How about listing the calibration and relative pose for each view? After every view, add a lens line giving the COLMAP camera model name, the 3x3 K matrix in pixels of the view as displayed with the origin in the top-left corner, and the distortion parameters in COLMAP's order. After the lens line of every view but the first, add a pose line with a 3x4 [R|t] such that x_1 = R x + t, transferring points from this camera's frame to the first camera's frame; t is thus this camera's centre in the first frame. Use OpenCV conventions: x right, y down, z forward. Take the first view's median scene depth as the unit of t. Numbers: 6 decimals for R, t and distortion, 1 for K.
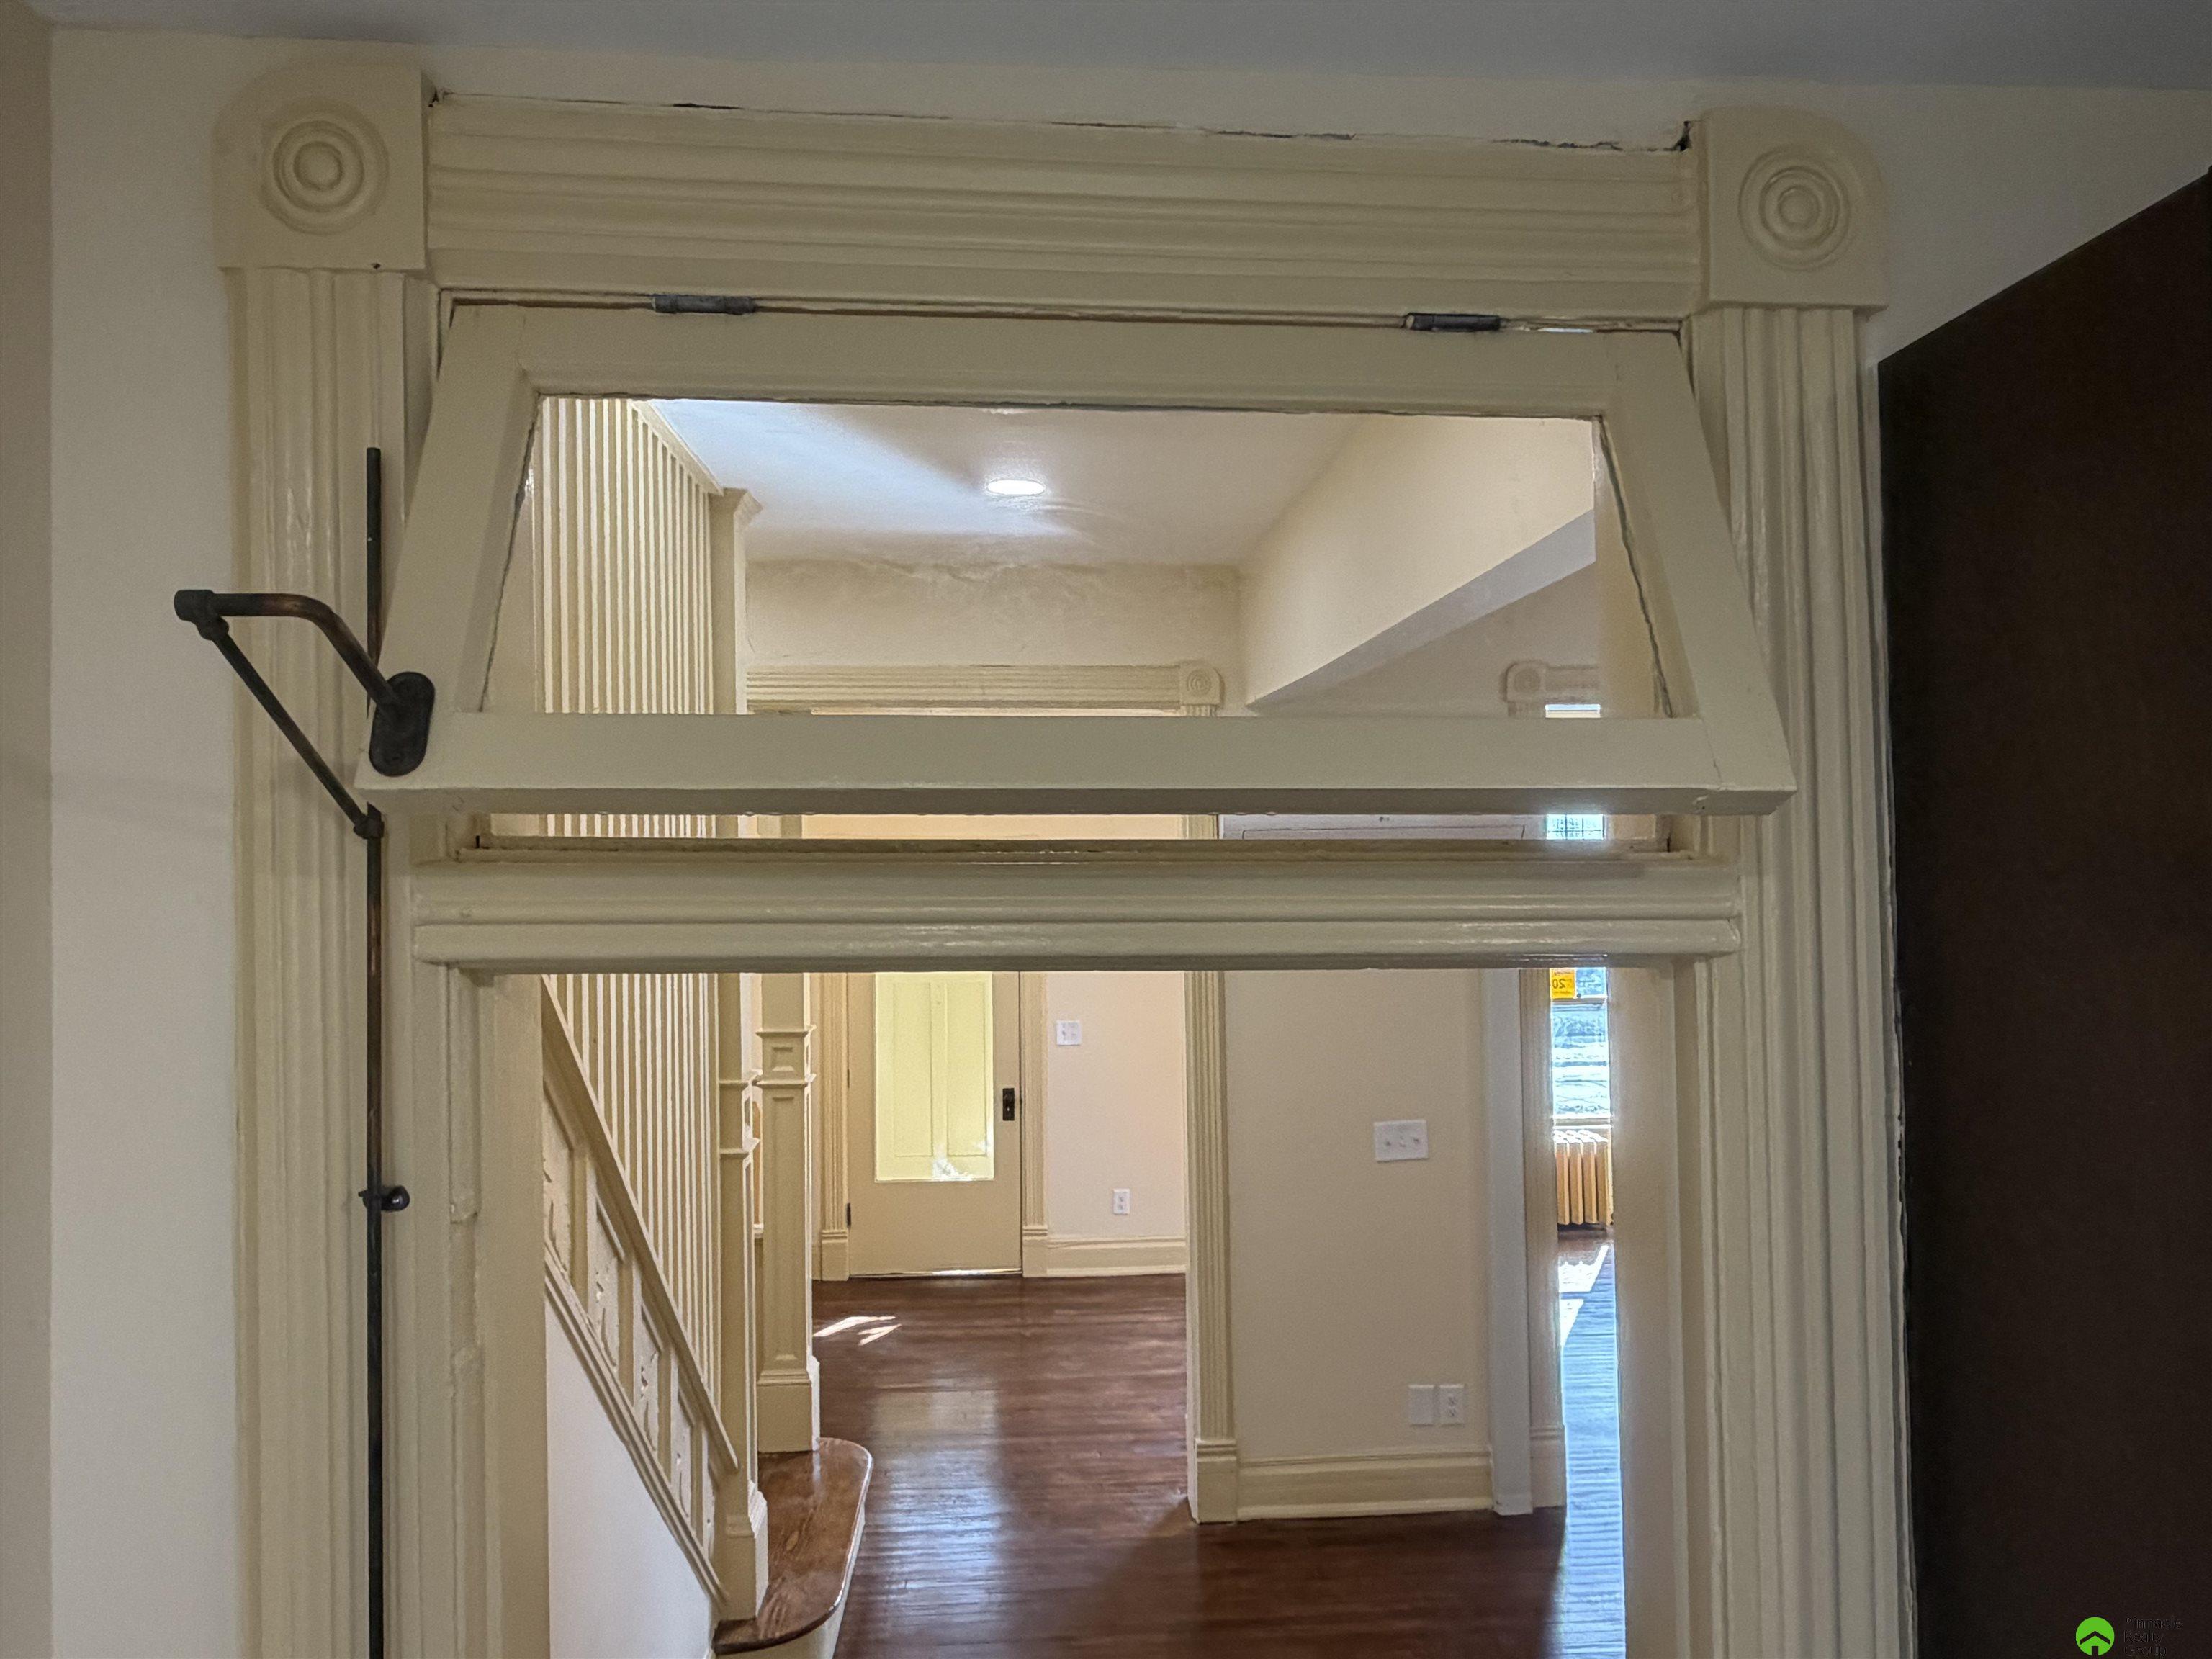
lens RADIAL K [[1462.1, 0, 1107.0], [0, 1462.1, 833.4], [0, 0, 1]] dist [0.003954, 0.003244]
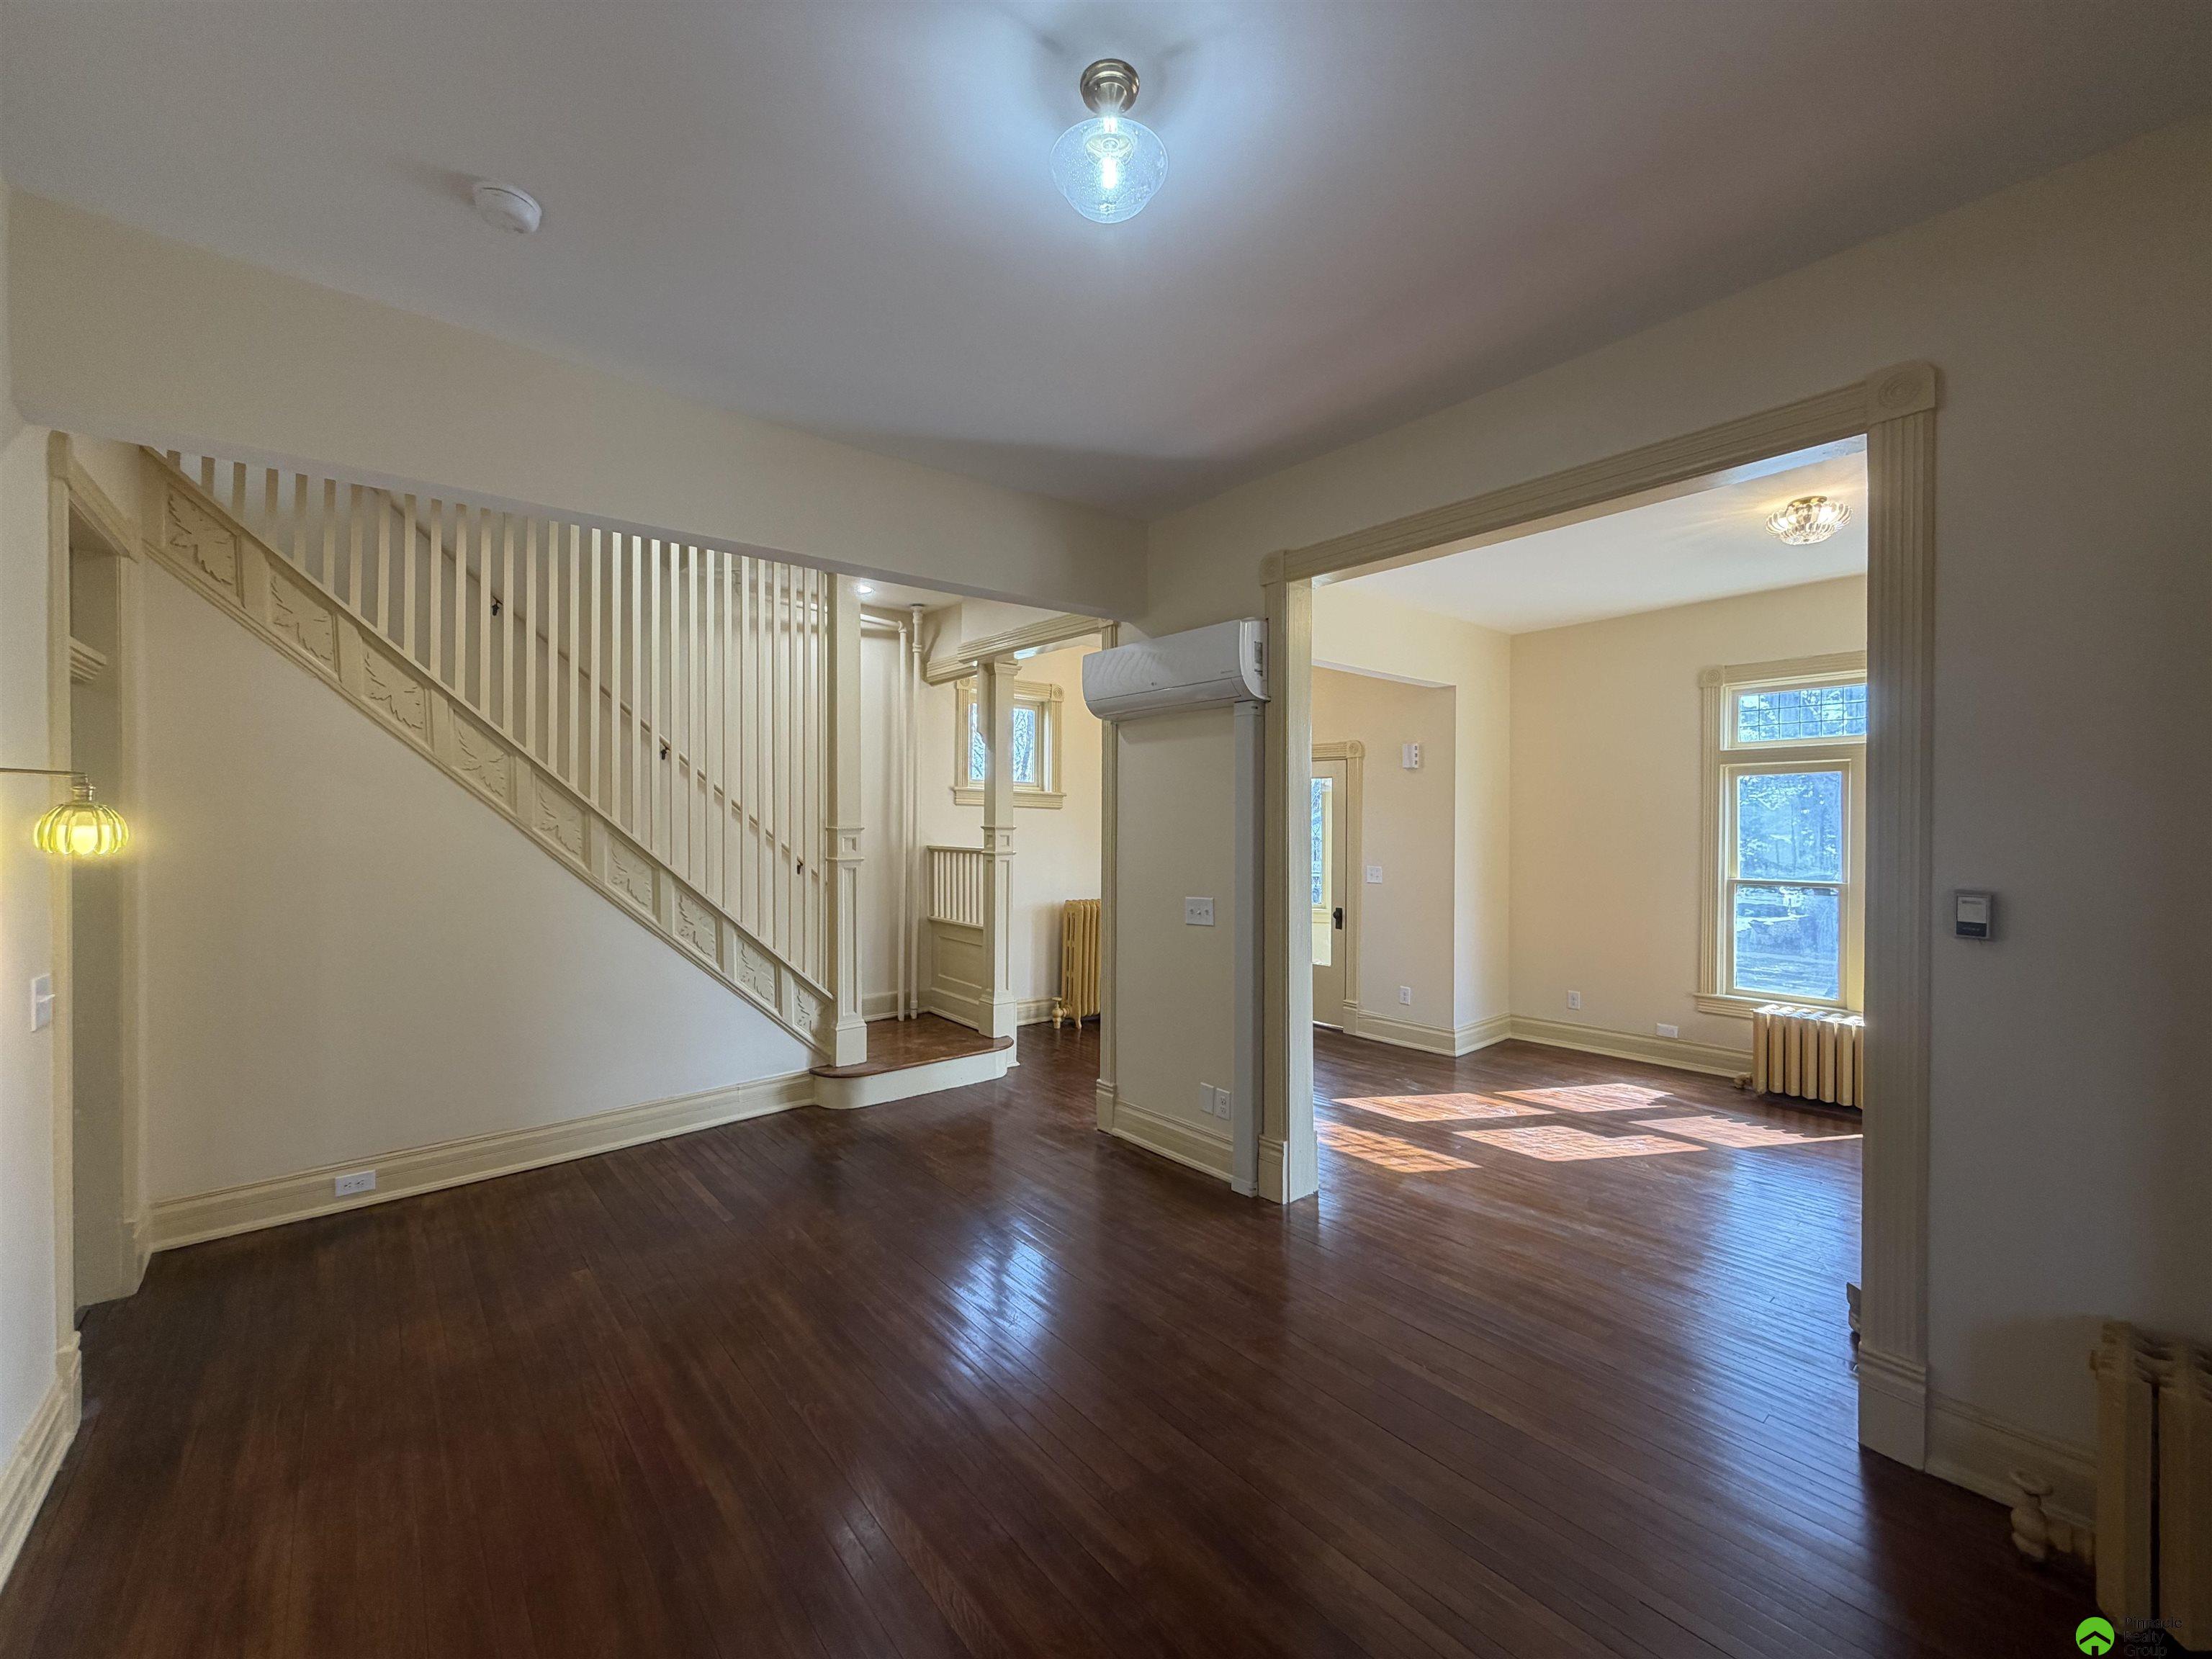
lens RADIAL K [[879.5, 0, 1103.8], [0, 879.5, 821.6], [0, 0, 1]] dist [-0.001647, 0.000037]
pose [[0.594237, 0.011926, -0.804202, 0.834369], [0.003368, 0.999844, 0.017316, 0.108815], [0.804283, -0.012999, 0.594104, 0.419237]]
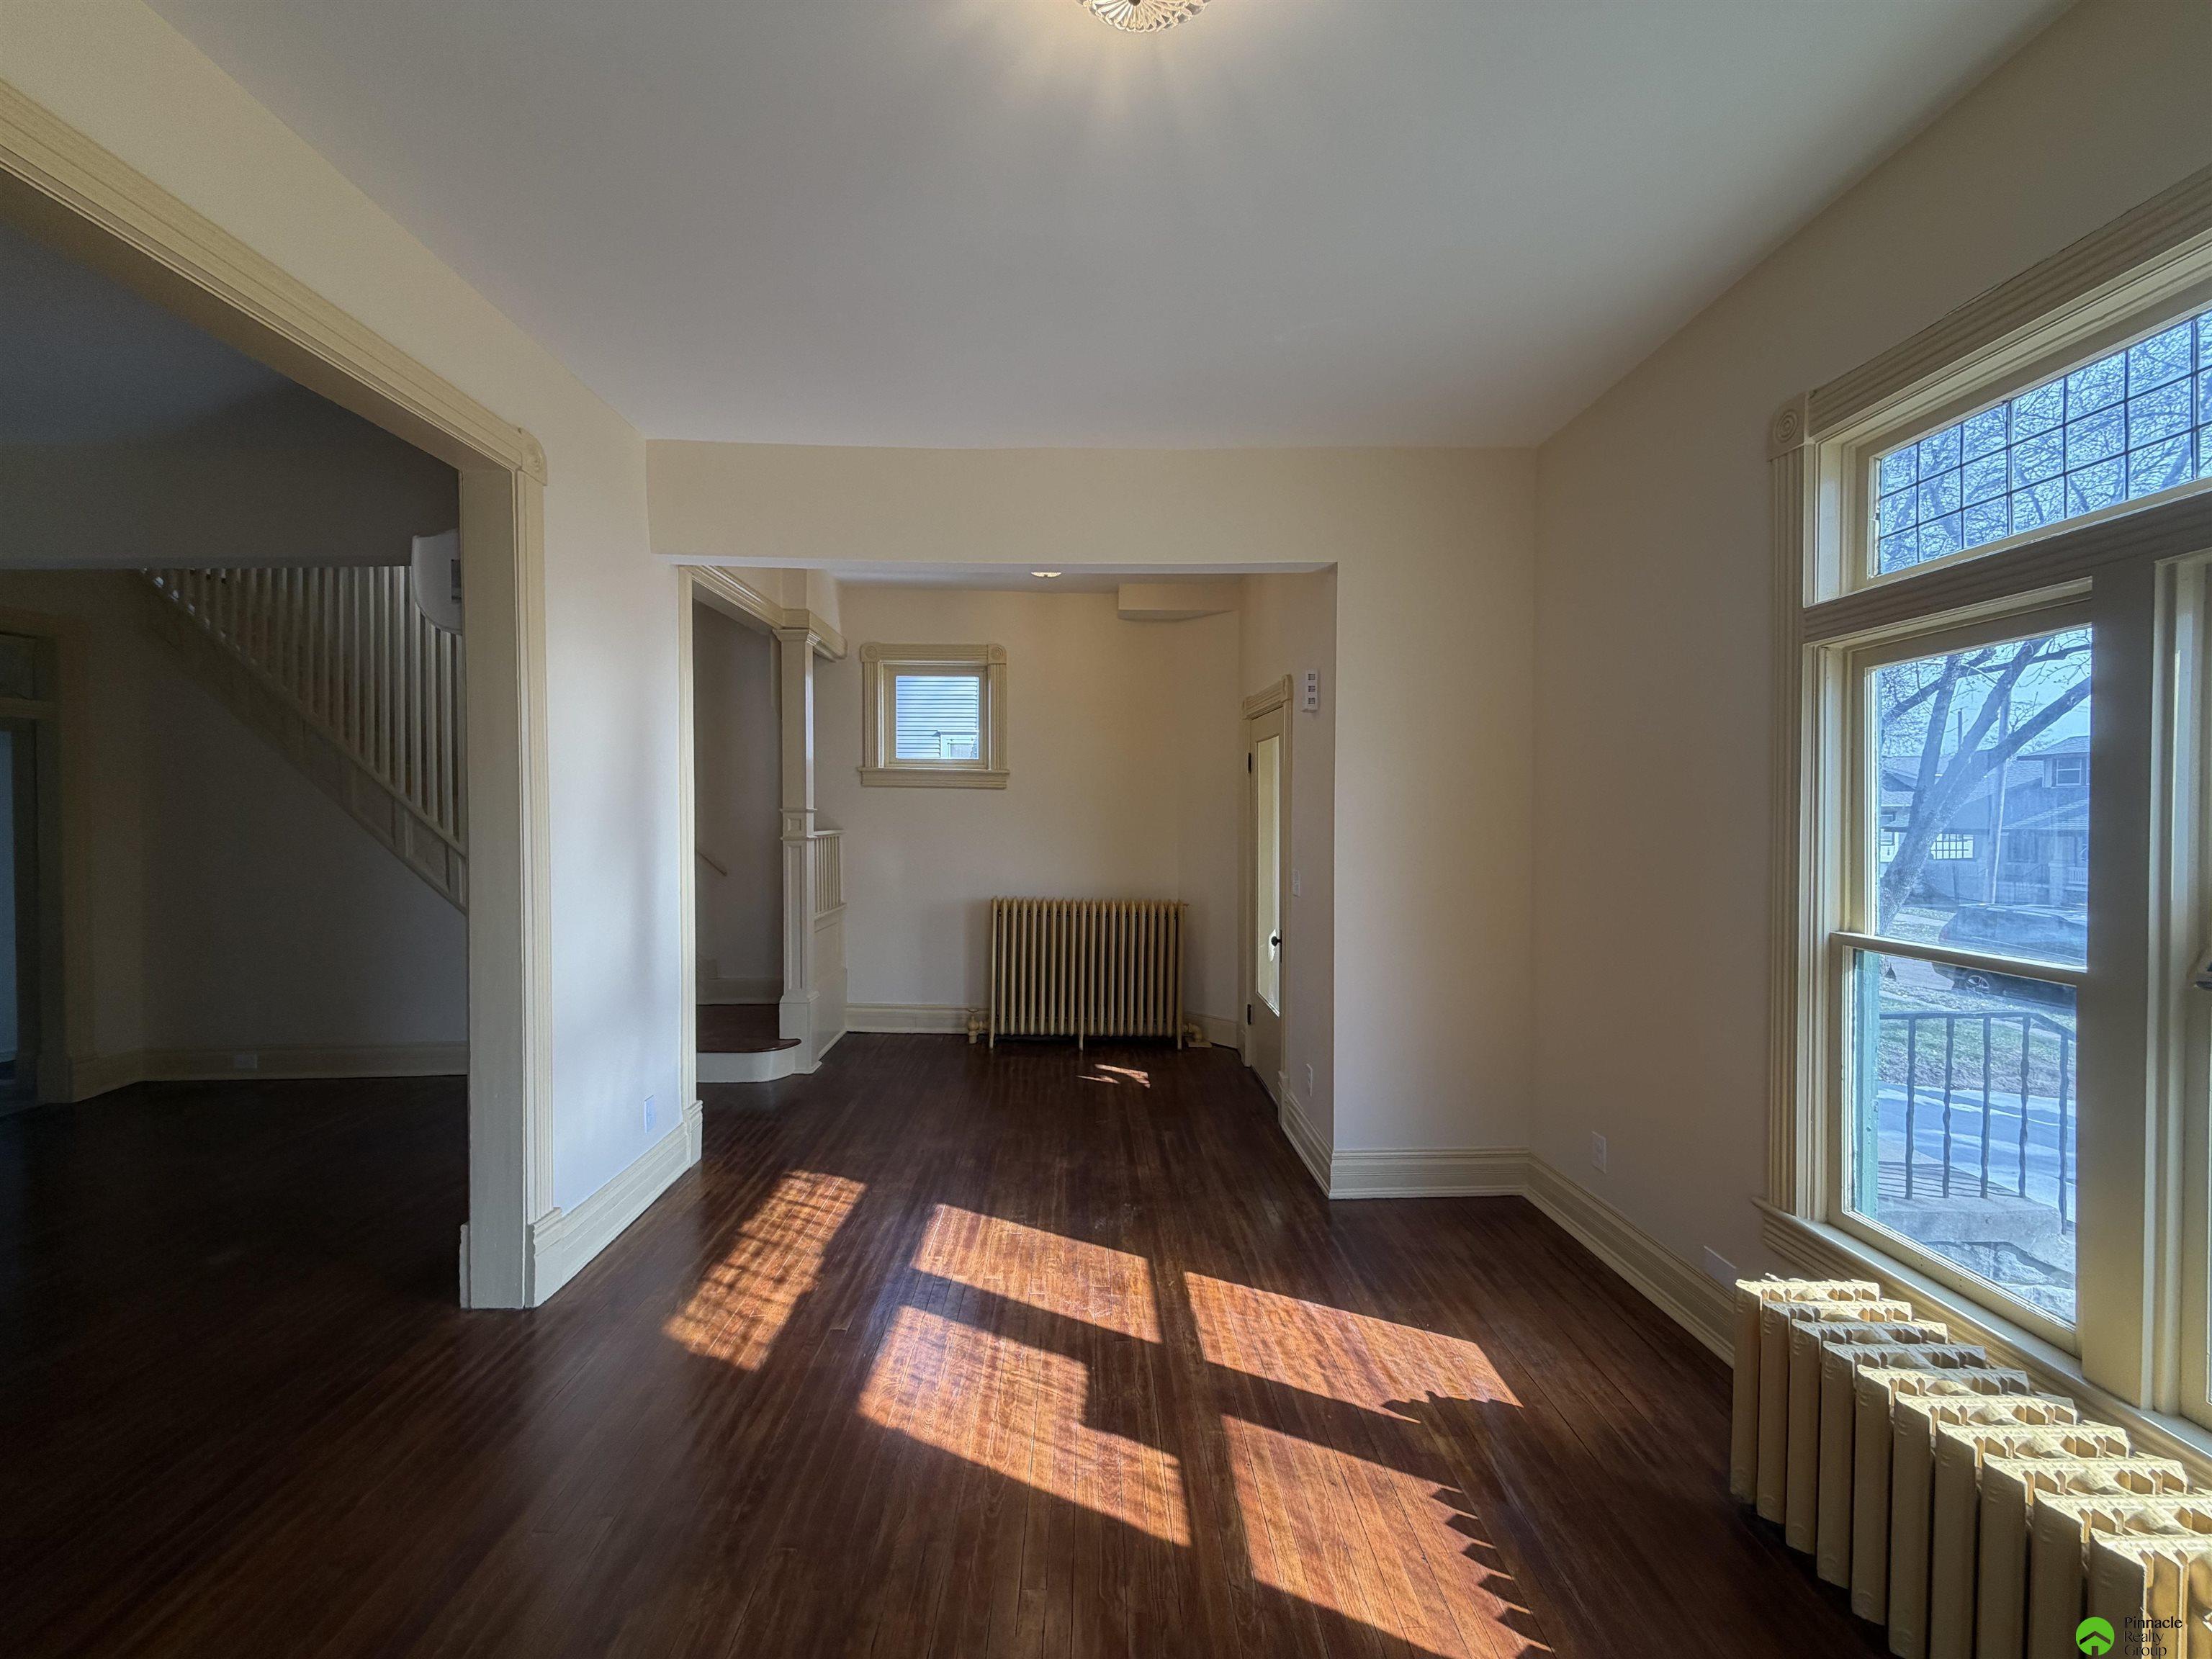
lens RADIAL K [[879.5, 0, 1101.9], [0, 879.5, 824.2], [0, 0, 1]] dist [-0.001647, 0.000037]
pose [[-0.041116, 0.025435, -0.998831, 0.861713], [0.018944, 0.999516, 0.024673, 0.134216], [0.998975, -0.017907, -0.041578, 1.443855]]
